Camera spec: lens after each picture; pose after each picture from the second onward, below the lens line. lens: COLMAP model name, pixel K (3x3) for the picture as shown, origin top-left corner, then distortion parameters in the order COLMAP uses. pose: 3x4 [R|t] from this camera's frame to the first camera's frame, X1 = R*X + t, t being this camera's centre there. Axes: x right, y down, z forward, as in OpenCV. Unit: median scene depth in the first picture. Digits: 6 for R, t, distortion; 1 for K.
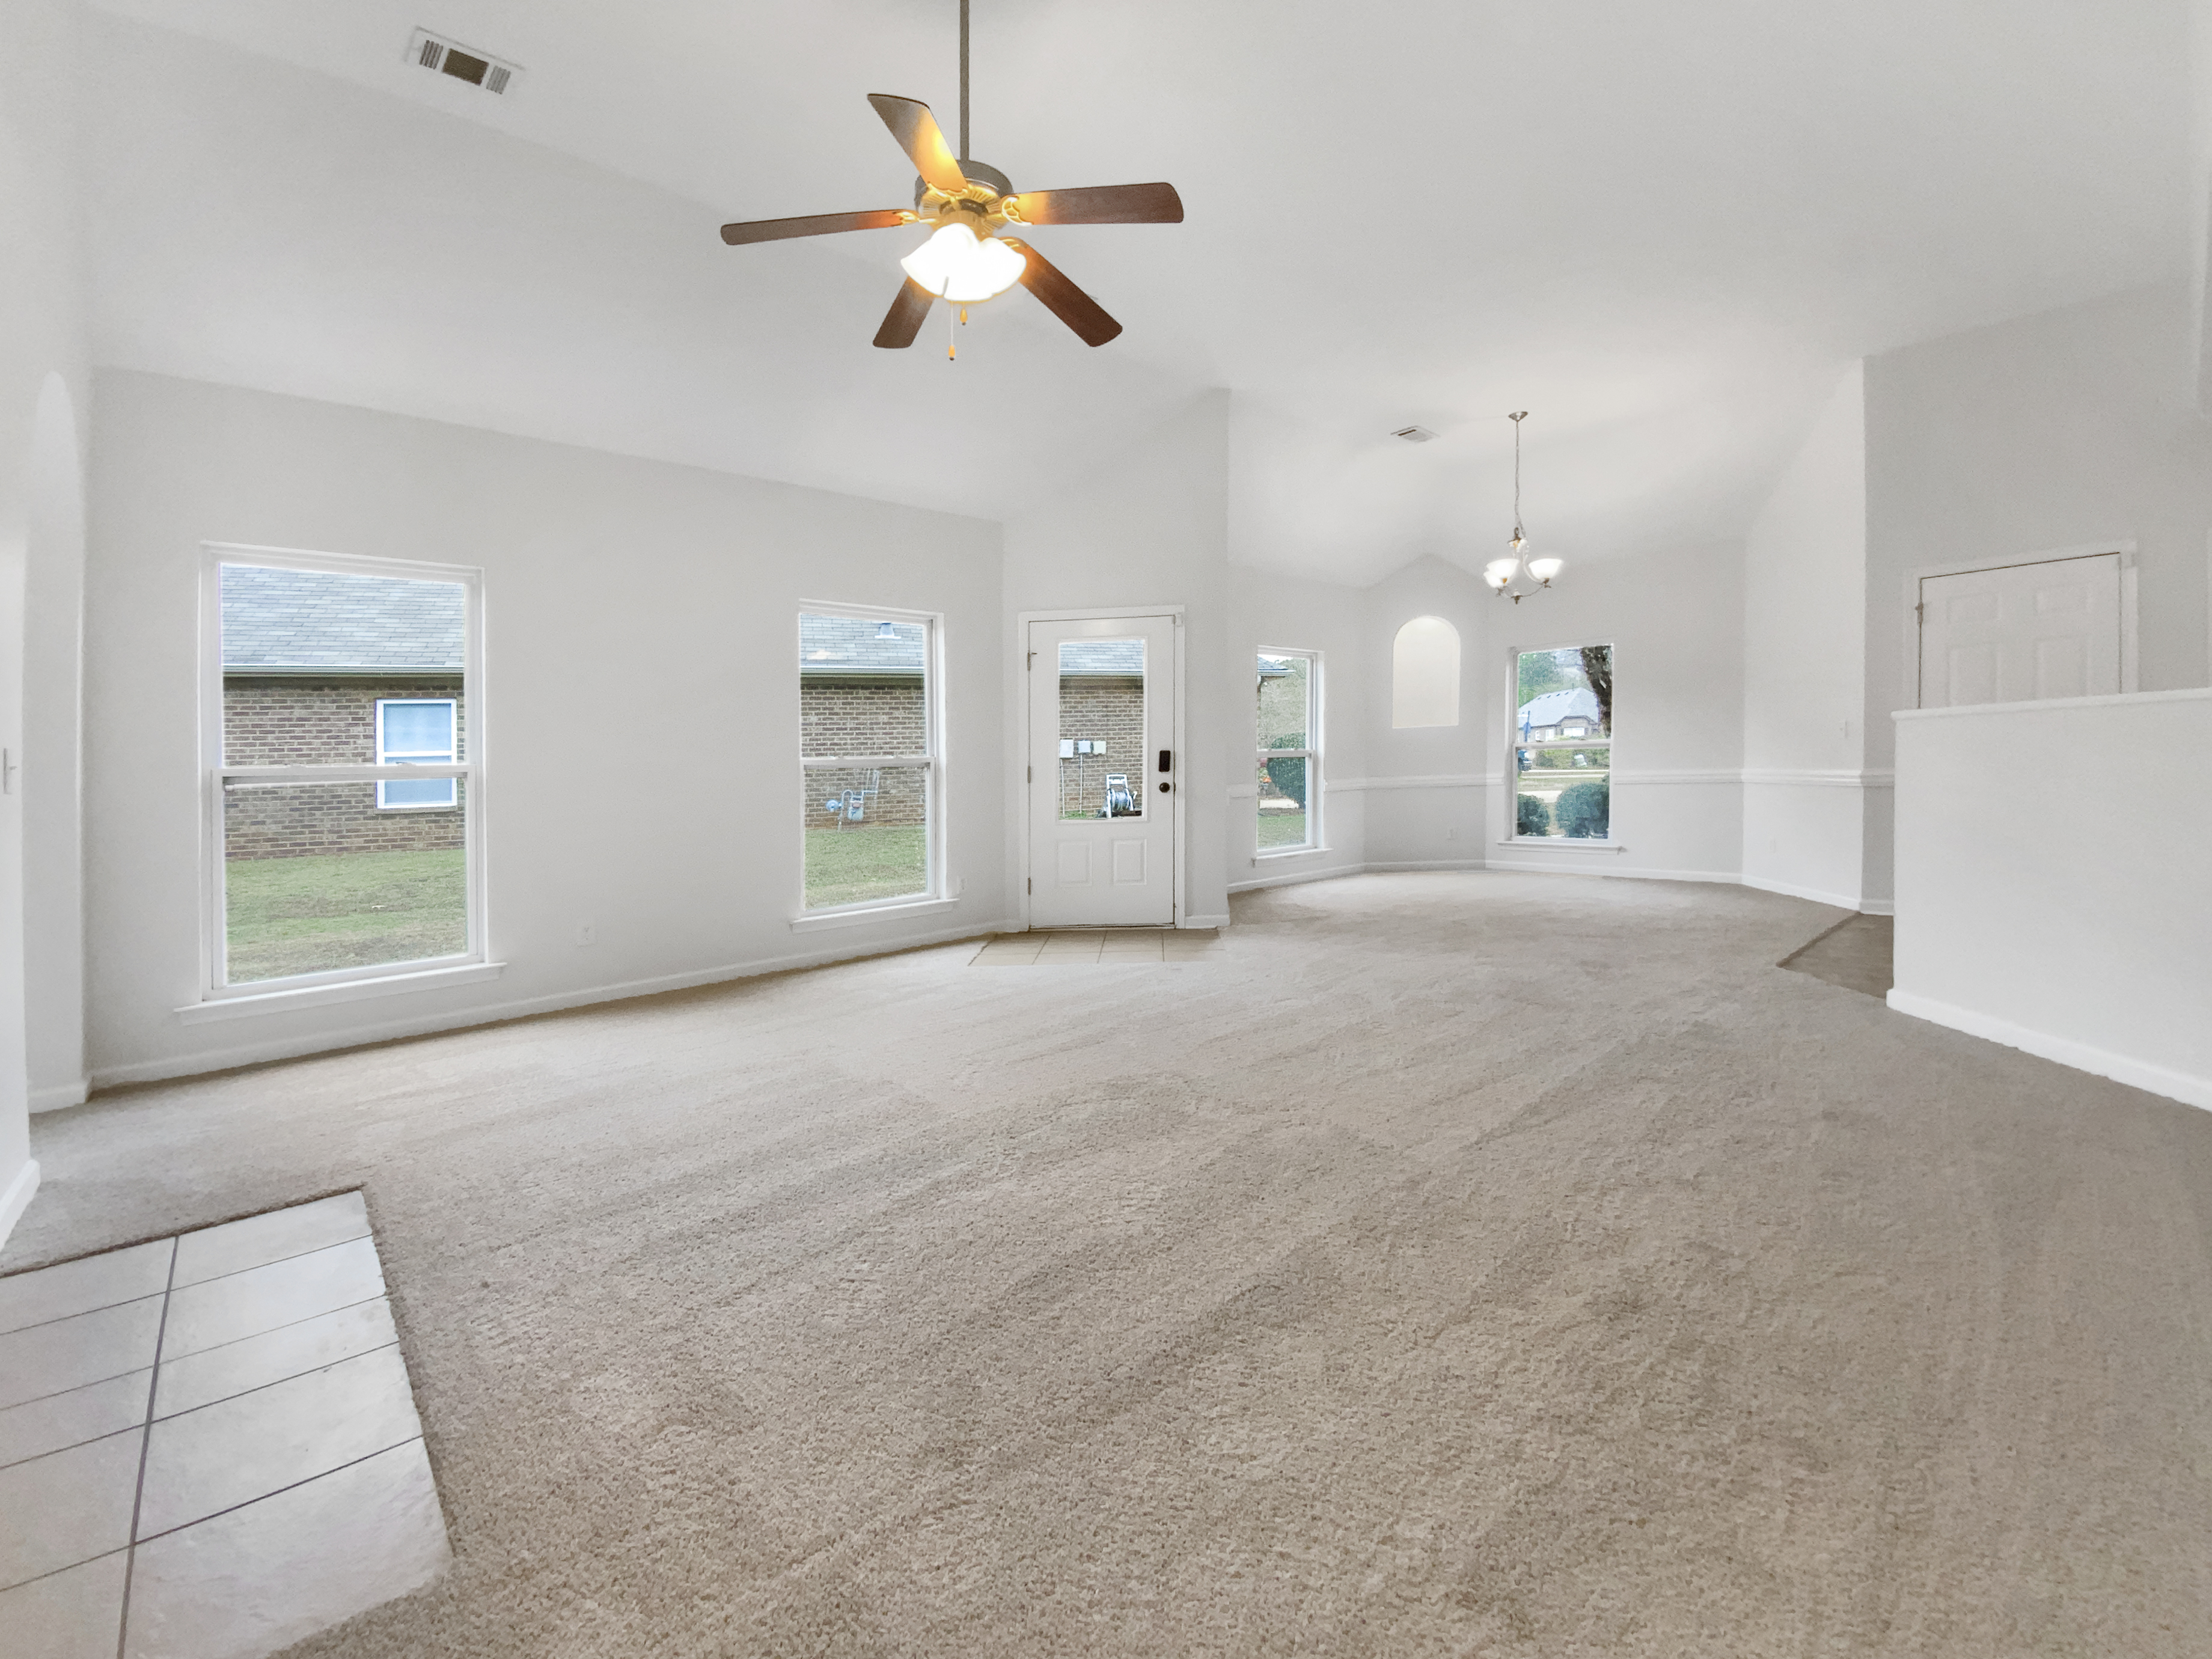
lens RADIAL K [[845.9, 0, 1138.0], [0, 845.9, 837.7], [0, 0, 1]] dist [-0.040797, 0.000012]
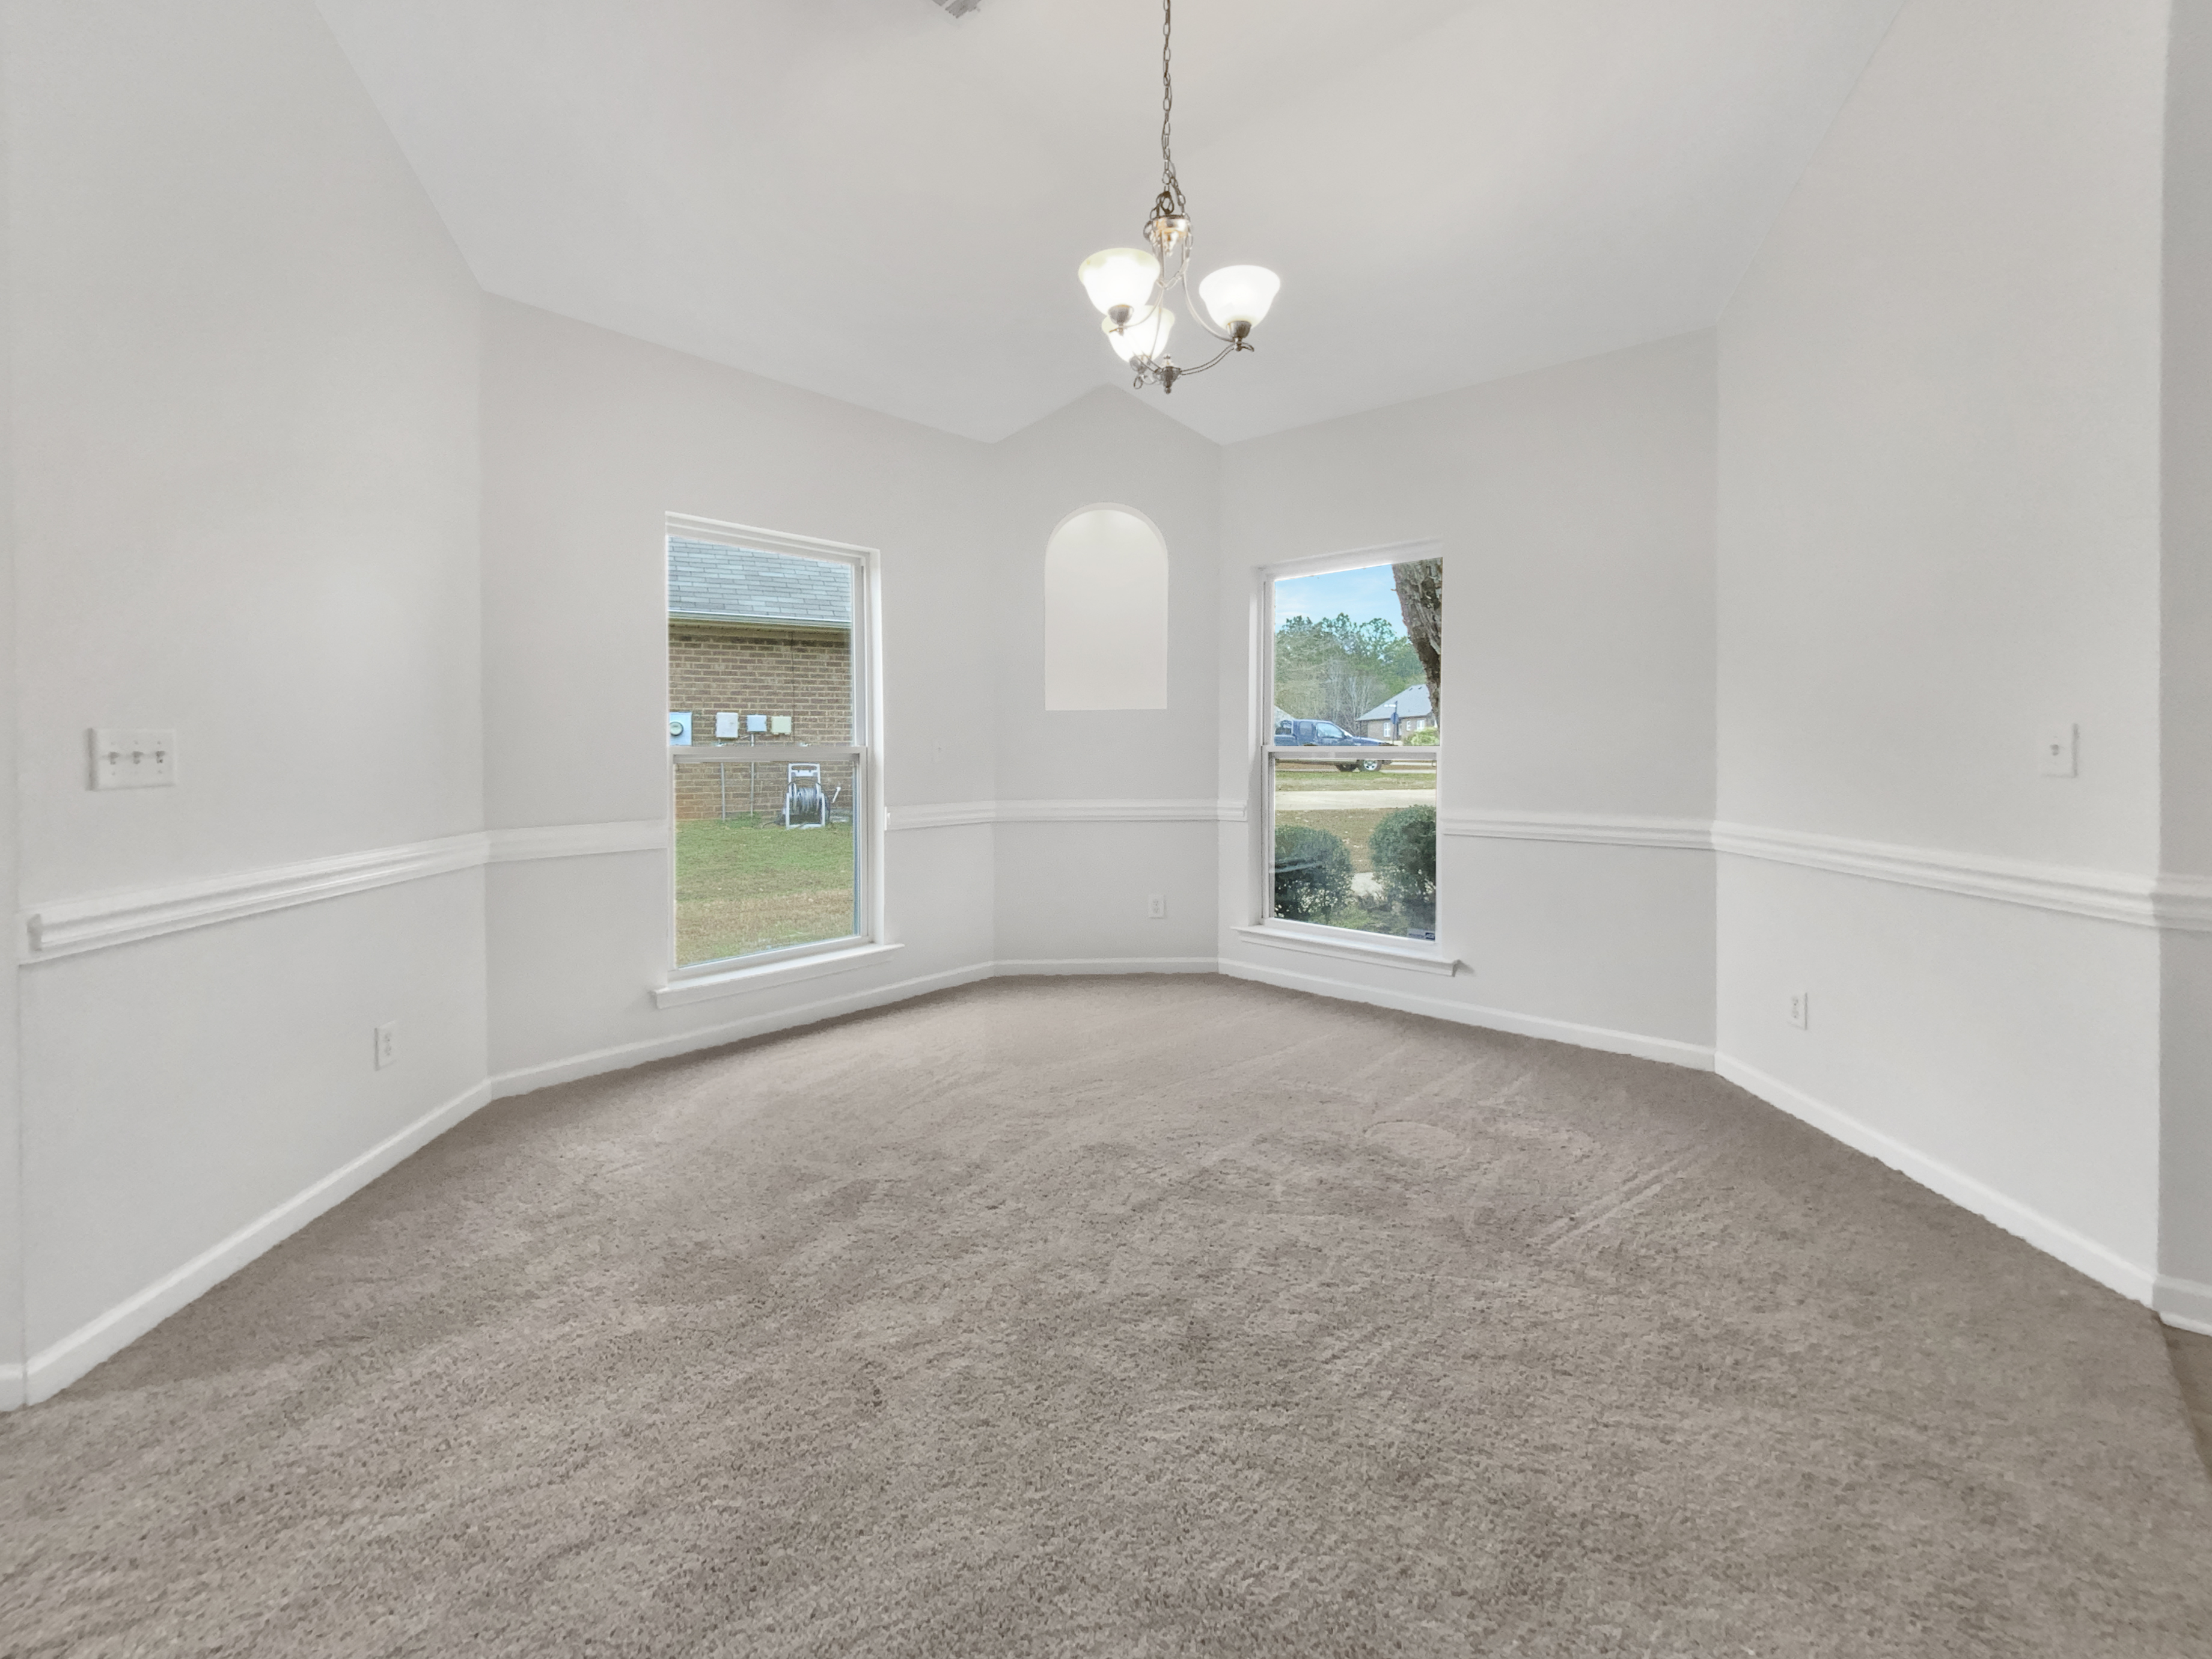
lens RADIAL K [[868.9, 0, 1105.7], [0, 868.9, 756.3], [0, 0, 1]] dist [0.001060, 0.000097]
pose [[0.993607, 0.030533, 0.108689, 0.341429], [-0.022636, 0.997063, -0.073160, -0.074463], [-0.110604, 0.070232, 0.991380, 0.551946]]
